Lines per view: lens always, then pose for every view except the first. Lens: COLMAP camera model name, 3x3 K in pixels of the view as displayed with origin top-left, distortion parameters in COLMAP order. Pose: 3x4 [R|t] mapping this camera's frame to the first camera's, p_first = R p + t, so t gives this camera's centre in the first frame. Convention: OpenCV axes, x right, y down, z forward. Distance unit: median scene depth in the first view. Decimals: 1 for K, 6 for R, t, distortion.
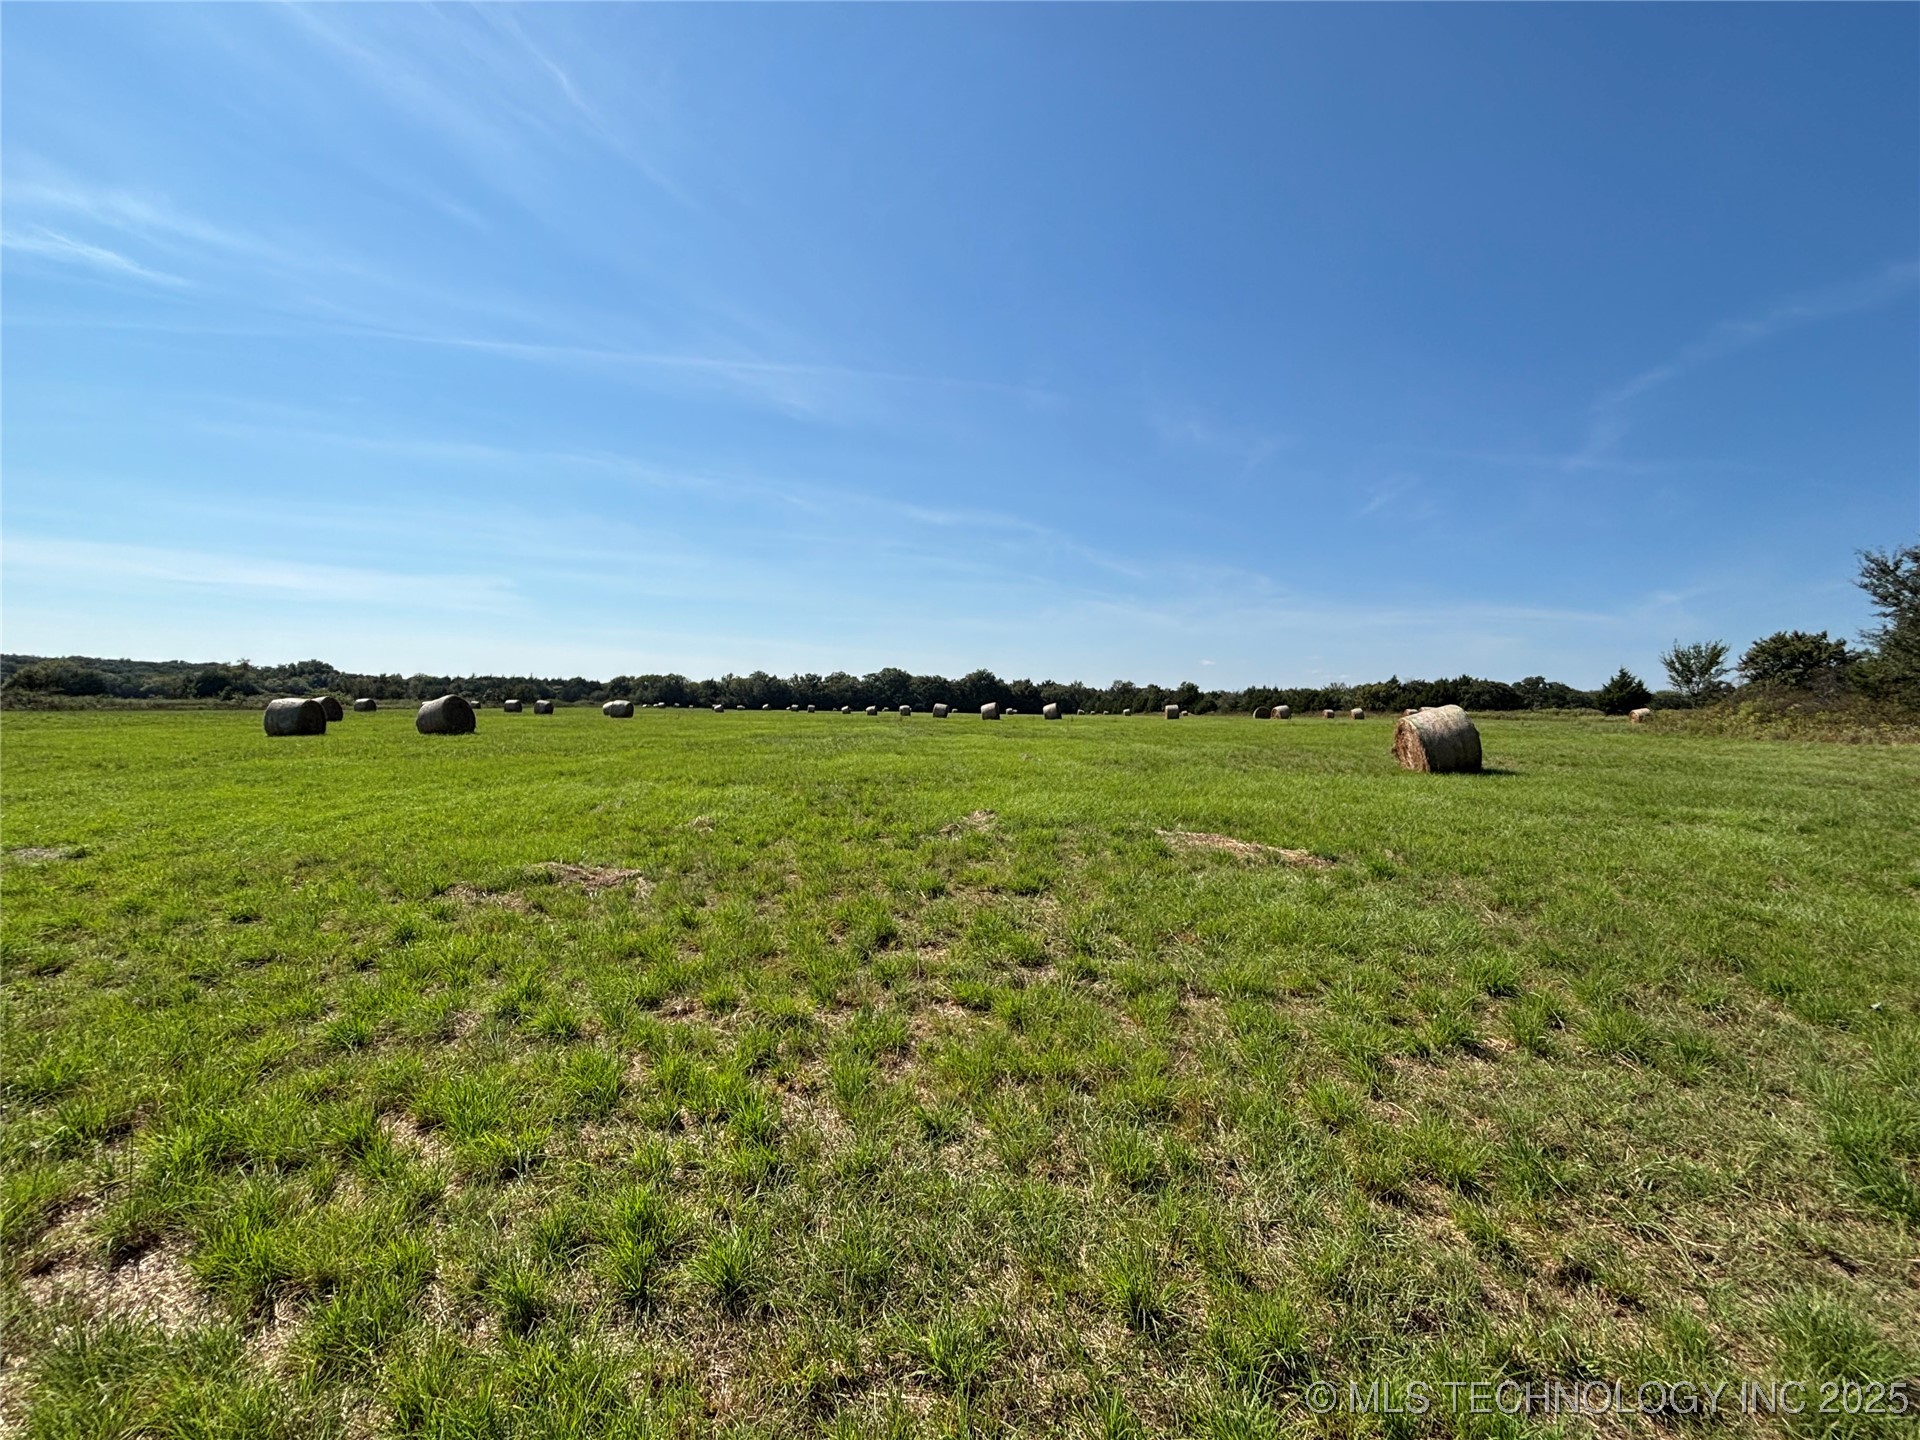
lens RADIAL K [[851.8, 0, 954.8], [0, 851.8, 847.0], [0, 0, 1]] dist [0.001167, -0.002456]
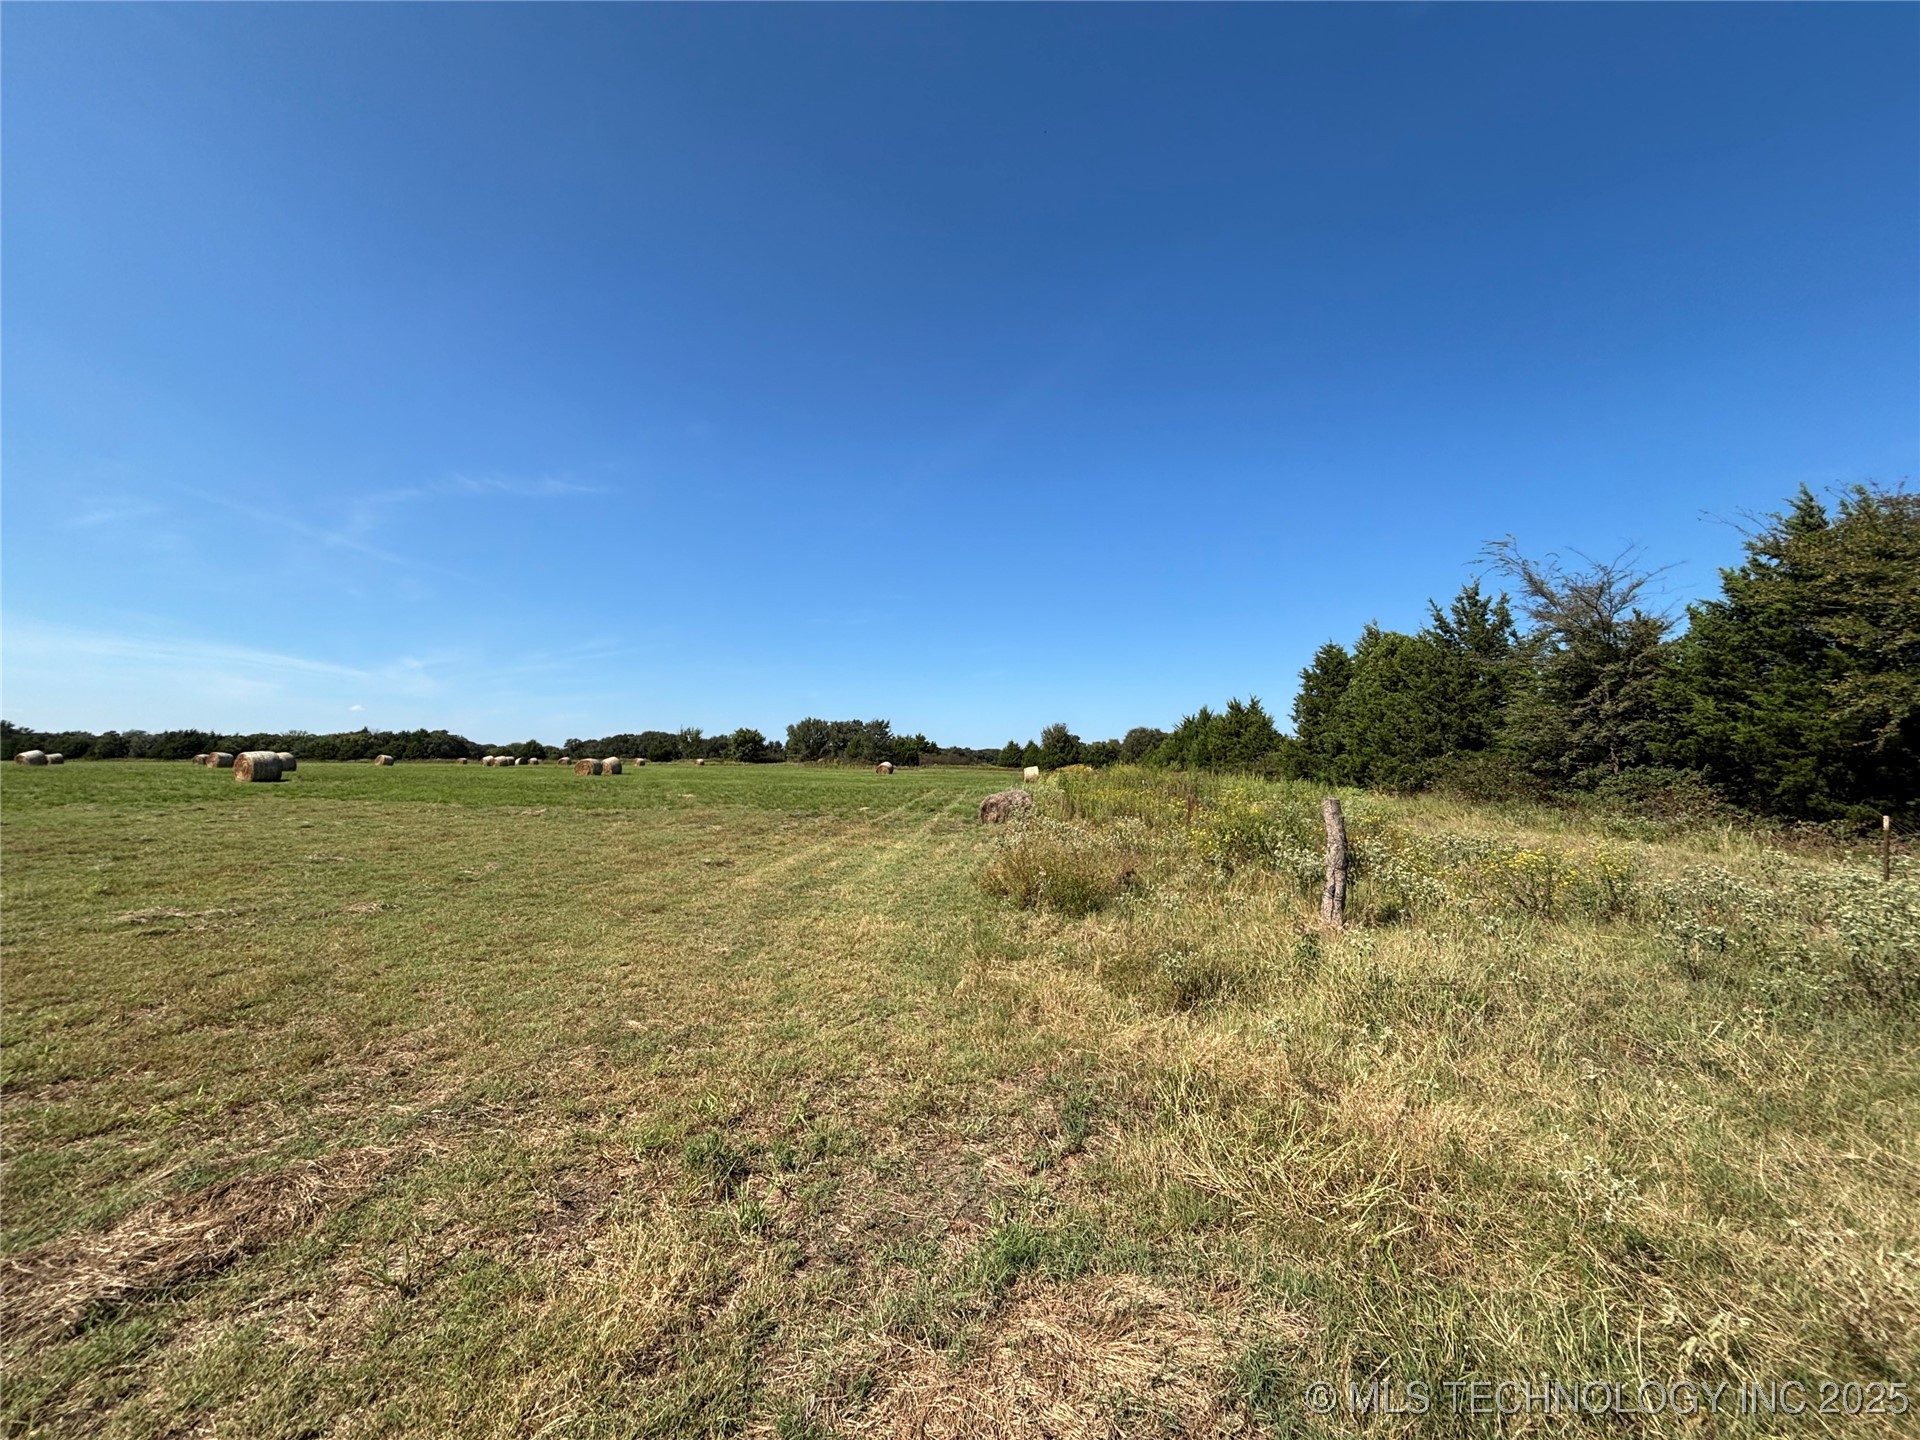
lens RADIAL K [[772.9, 0, 951.9], [0, 772.9, 723.7], [0, 0, 1]] dist [0.000562, 0.000151]
pose [[0.267259, 0.042074, 0.962706, -0.203310], [0.145976, 0.985749, -0.083605, 0.006913], [-0.952504, 0.162876, 0.257308, -0.061003]]
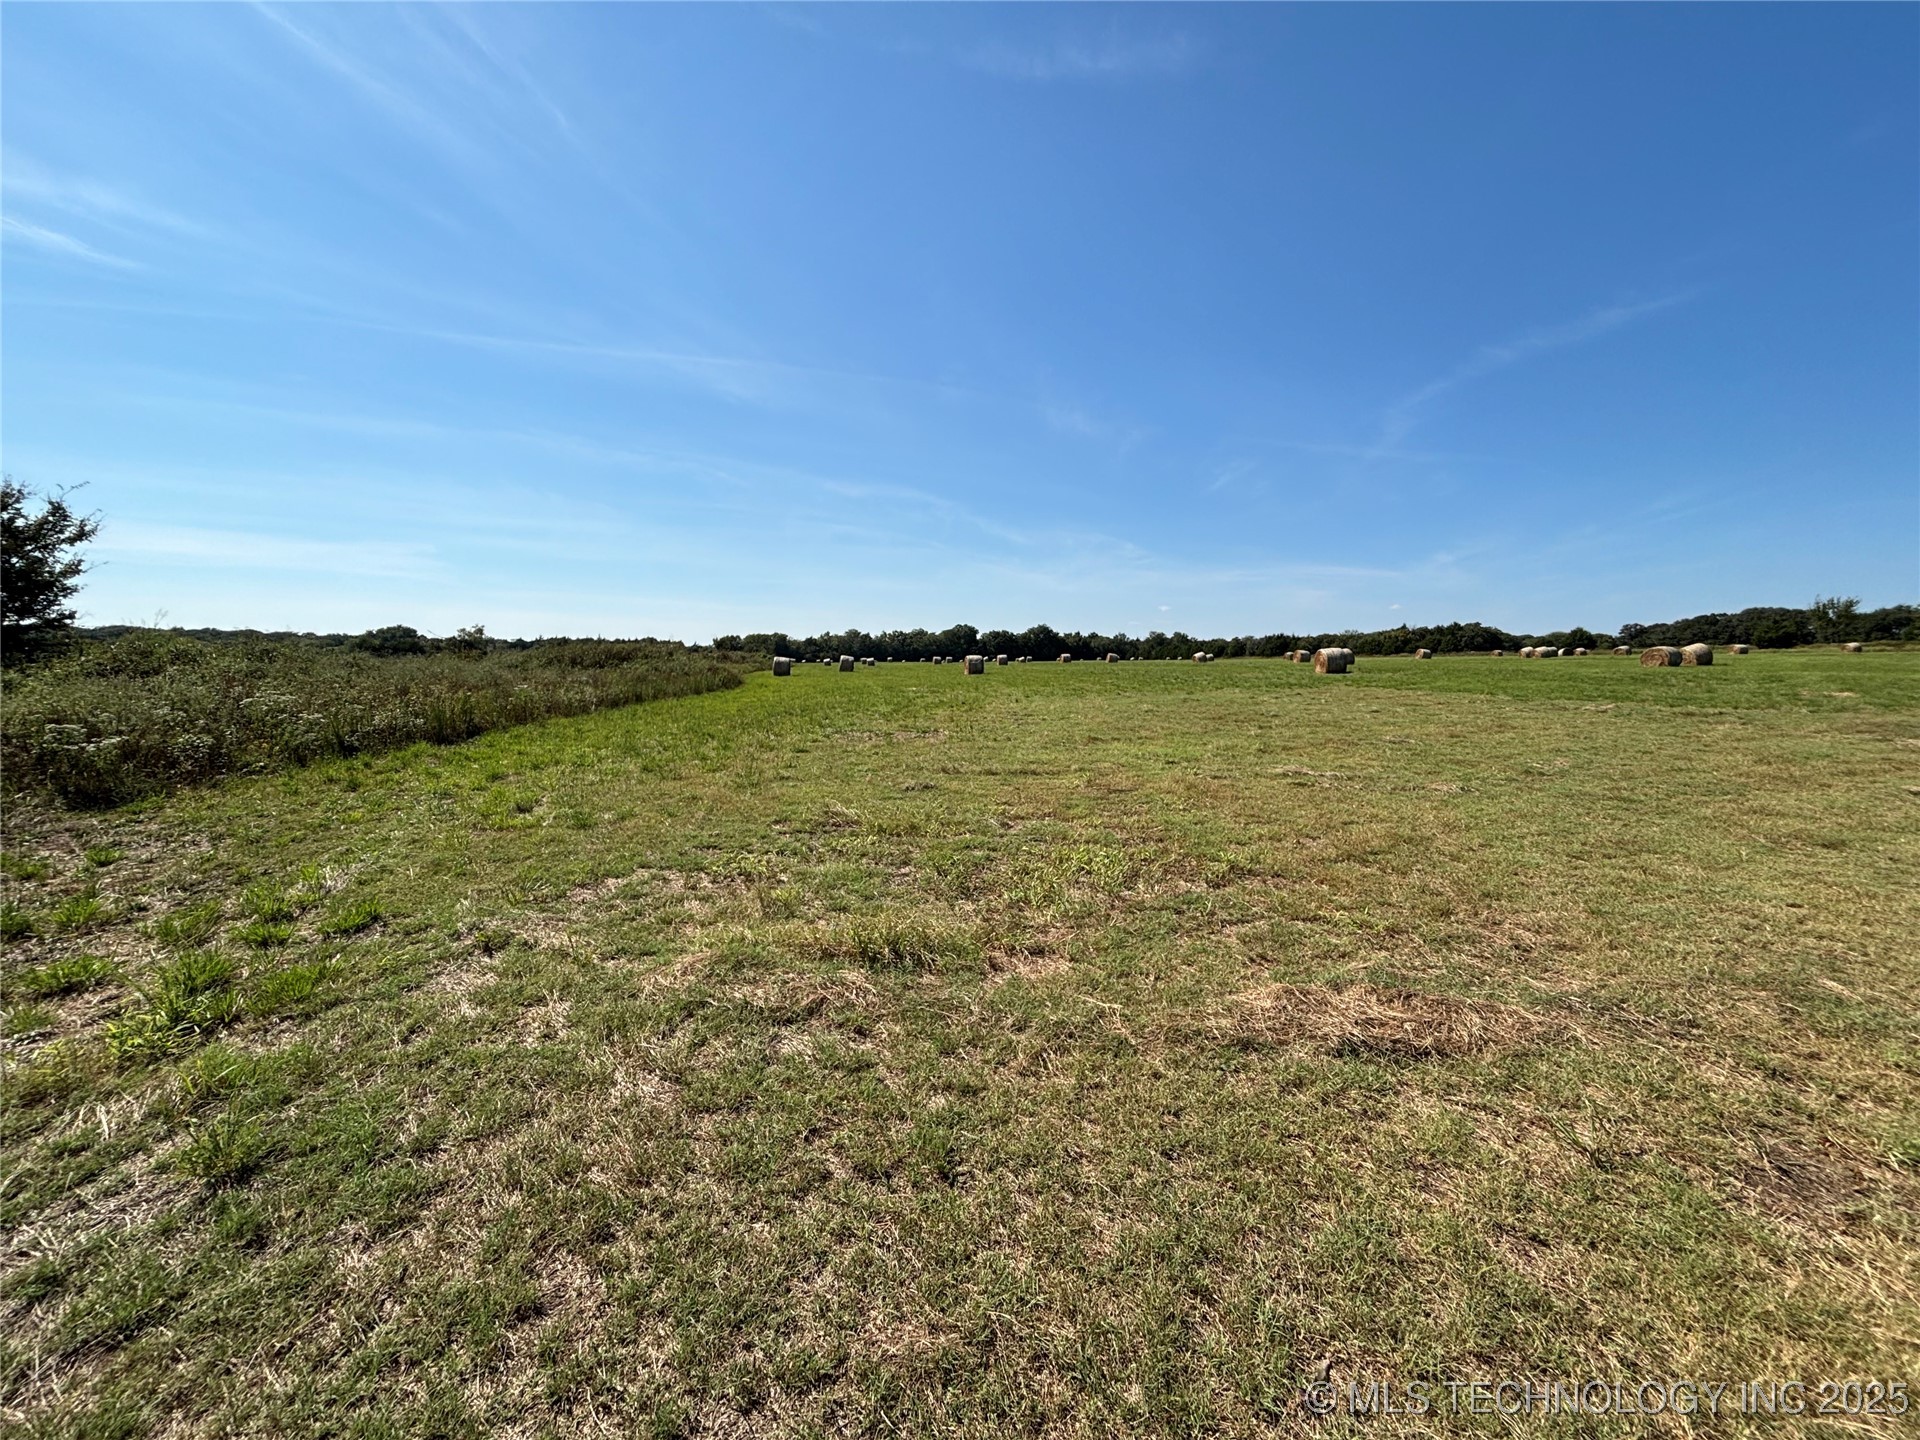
lens RADIAL K [[772.9, 0, 959.2], [0, 772.9, 728.6], [0, 0, 1]] dist [0.000562, 0.000151]
pose [[0.990271, -0.035212, 0.134621, -0.207328], [0.044470, 0.996802, -0.066395, 0.006986], [-0.131852, 0.071736, 0.988670, -0.057355]]
